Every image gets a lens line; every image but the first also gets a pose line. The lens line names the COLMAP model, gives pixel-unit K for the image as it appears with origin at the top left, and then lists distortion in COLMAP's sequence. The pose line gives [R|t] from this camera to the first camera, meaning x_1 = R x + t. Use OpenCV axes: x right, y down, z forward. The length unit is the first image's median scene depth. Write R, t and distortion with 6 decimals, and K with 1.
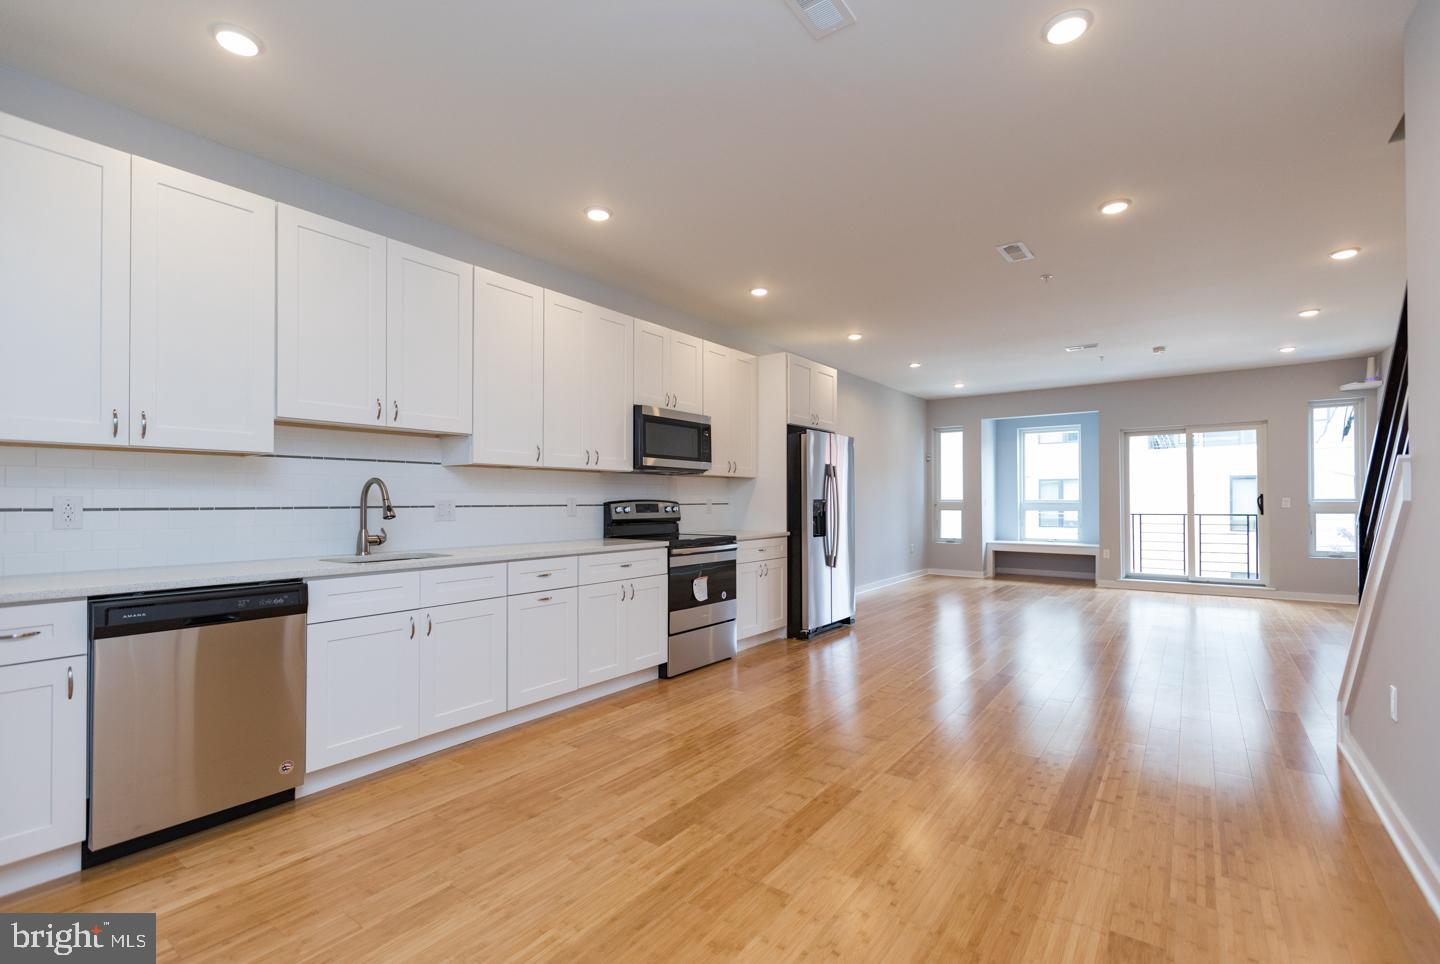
lens RADIAL K [[641.2, 0, 716.6], [0, 641.2, 489.7], [0, 0, 1]] dist [0.004276, -0.001463]
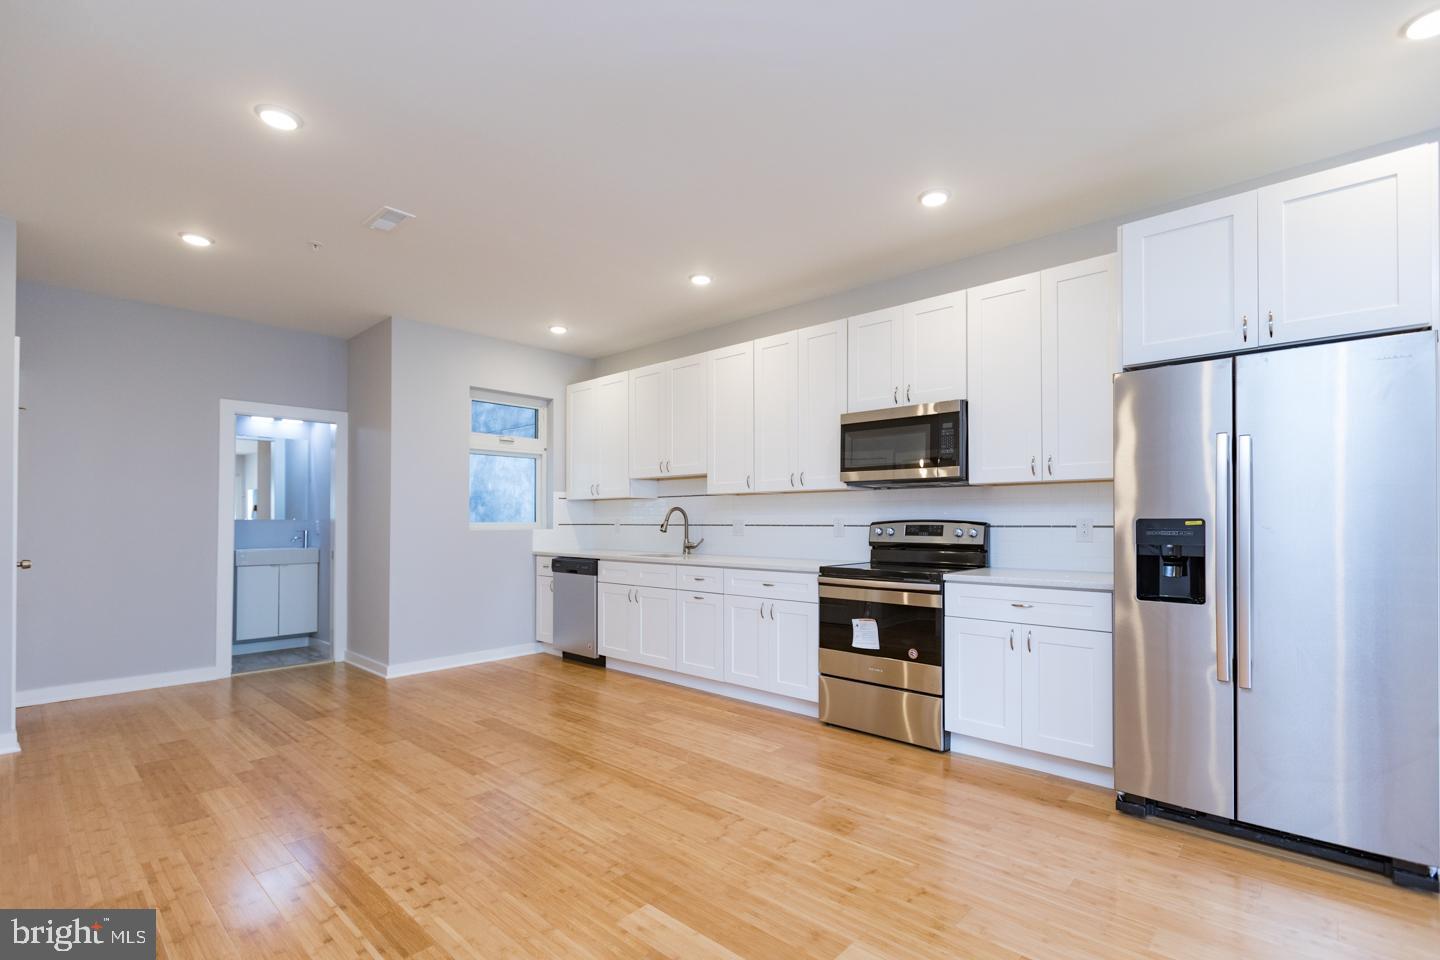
lens RADIAL K [[641.2, 0, 739.7], [0, 641.2, 517.7], [0, 0, 1]] dist [0.004276, -0.001463]
pose [[-0.077294, -0.003799, -0.997001, 0.689518], [0.019316, 0.999799, -0.005307, 0.011938], [0.996821, -0.019668, -0.077205, 0.809955]]
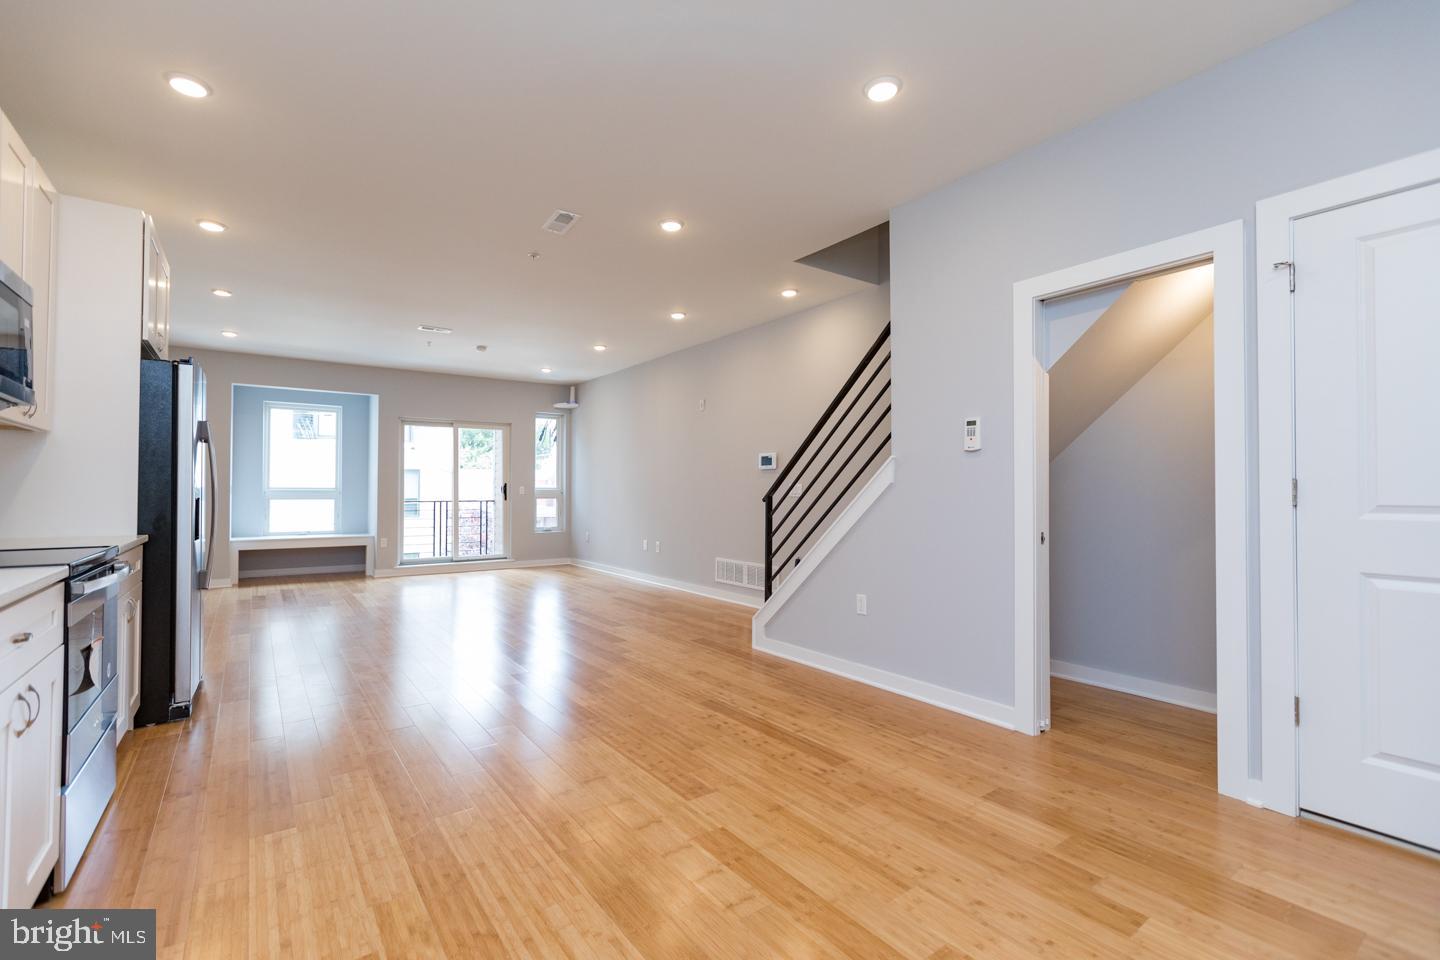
lens RADIAL K [[641.2, 0, 713.5], [0, 641.2, 481.7], [0, 0, 1]] dist [0.004276, -0.001463]
pose [[0.299631, 0.016307, 0.953916, -0.294107], [-0.016682, 0.999791, -0.011851, 0.018084], [-0.953909, -0.012362, 0.299840, 0.395641]]
